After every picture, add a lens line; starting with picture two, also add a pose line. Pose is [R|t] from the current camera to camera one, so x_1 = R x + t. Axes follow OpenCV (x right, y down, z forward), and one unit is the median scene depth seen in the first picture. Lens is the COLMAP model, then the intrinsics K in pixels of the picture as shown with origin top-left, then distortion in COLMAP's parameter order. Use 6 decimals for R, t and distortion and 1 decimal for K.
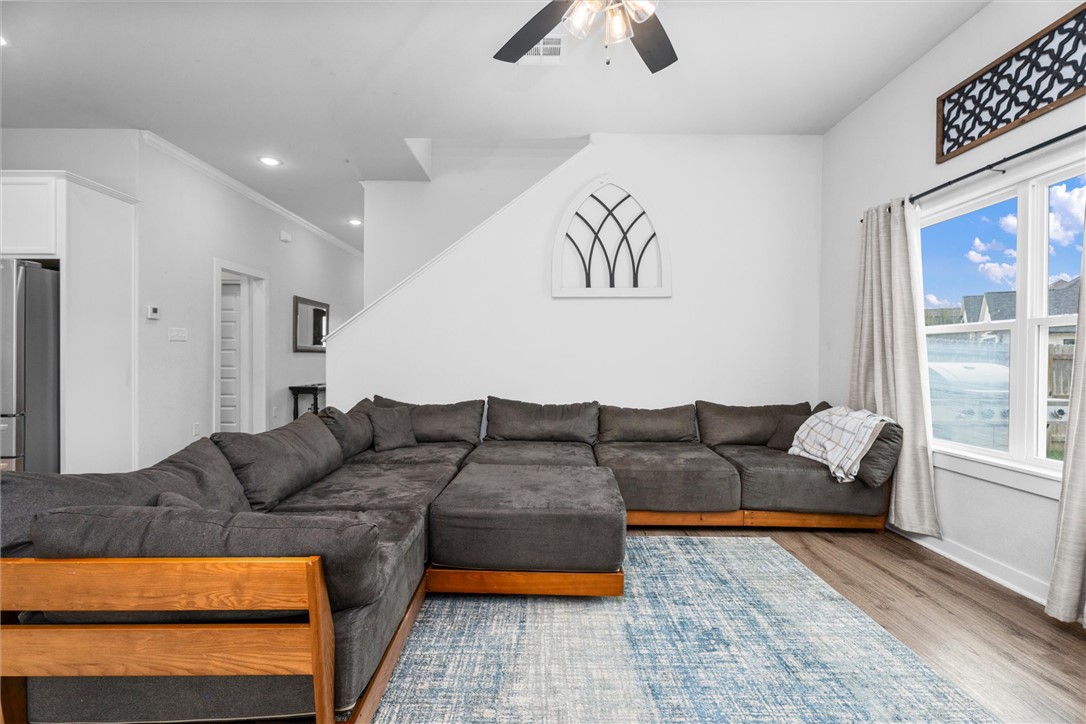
lens RADIAL K [[480.8, 0, 538.2], [0, 480.8, 360.5], [0, 0, 1]] dist [0.000498, -0.000254]
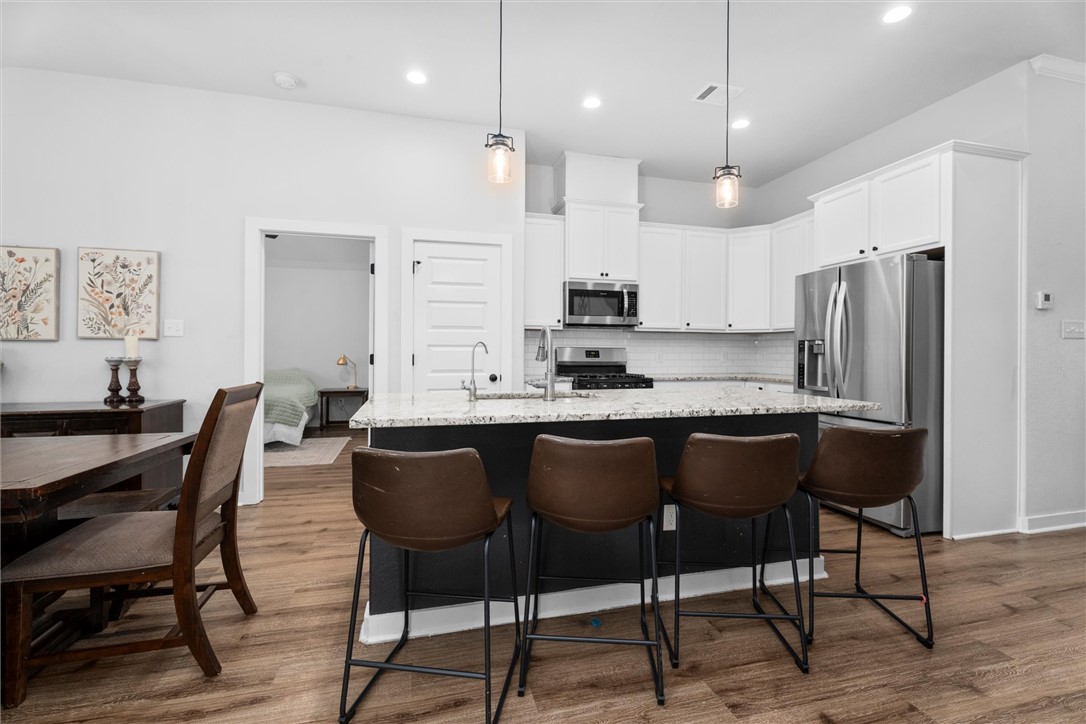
lens RADIAL K [[478.4, 0, 542.9], [0, 478.4, 353.7], [0, 0, 1]] dist [-0.001528, -0.000352]
pose [[0.254459, -0.004628, -0.967073, -0.303237], [-0.012147, 0.999894, -0.007982, -0.003758], [0.967007, 0.013778, 0.254376, 0.080092]]
